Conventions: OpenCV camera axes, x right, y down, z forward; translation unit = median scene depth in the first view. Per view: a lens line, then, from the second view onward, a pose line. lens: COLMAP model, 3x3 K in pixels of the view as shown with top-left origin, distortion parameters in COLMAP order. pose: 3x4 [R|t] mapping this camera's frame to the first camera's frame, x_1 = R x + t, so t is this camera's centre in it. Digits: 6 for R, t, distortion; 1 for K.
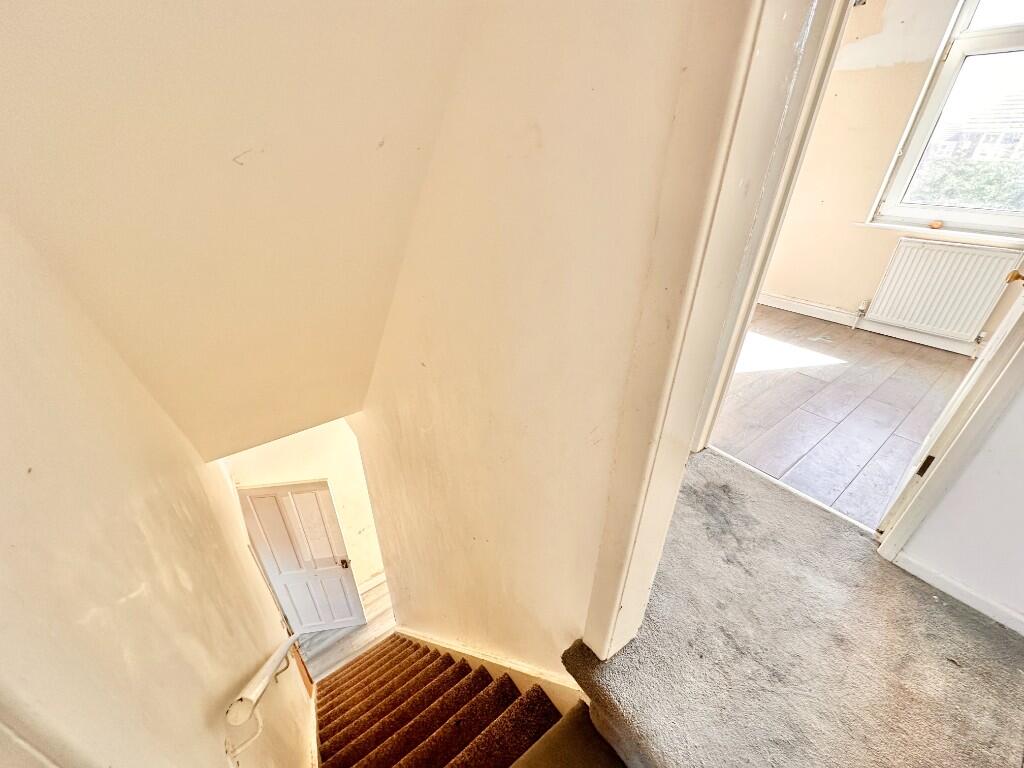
lens RADIAL K [[410.7, 0, 510.5], [0, 410.7, 380.6], [0, 0, 1]] dist [-0.000172, 0.000174]
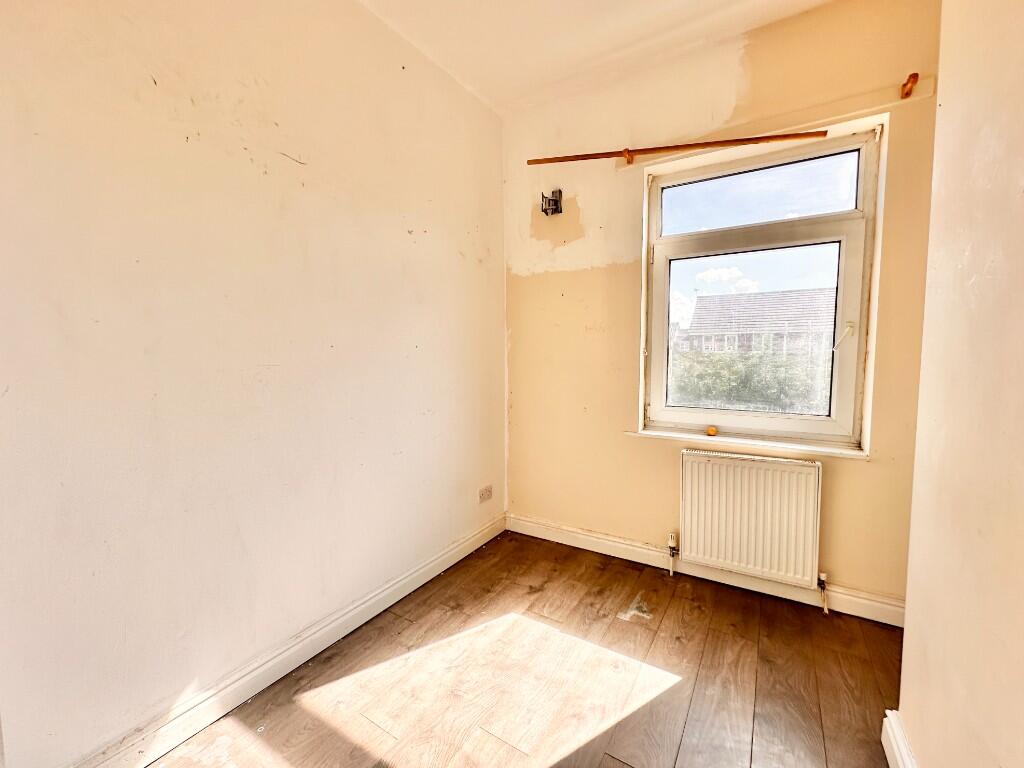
lens RADIAL K [[410.7, 0, 510.5], [0, 410.7, 380.6], [0, 0, 1]] dist [-0.000172, 0.000174]
pose [[0.940322, -0.043921, 0.337441, 0.376766], [0.183442, 0.900636, -0.393959, -0.208080], [-0.286609, 0.432349, 0.854945, 0.360890]]
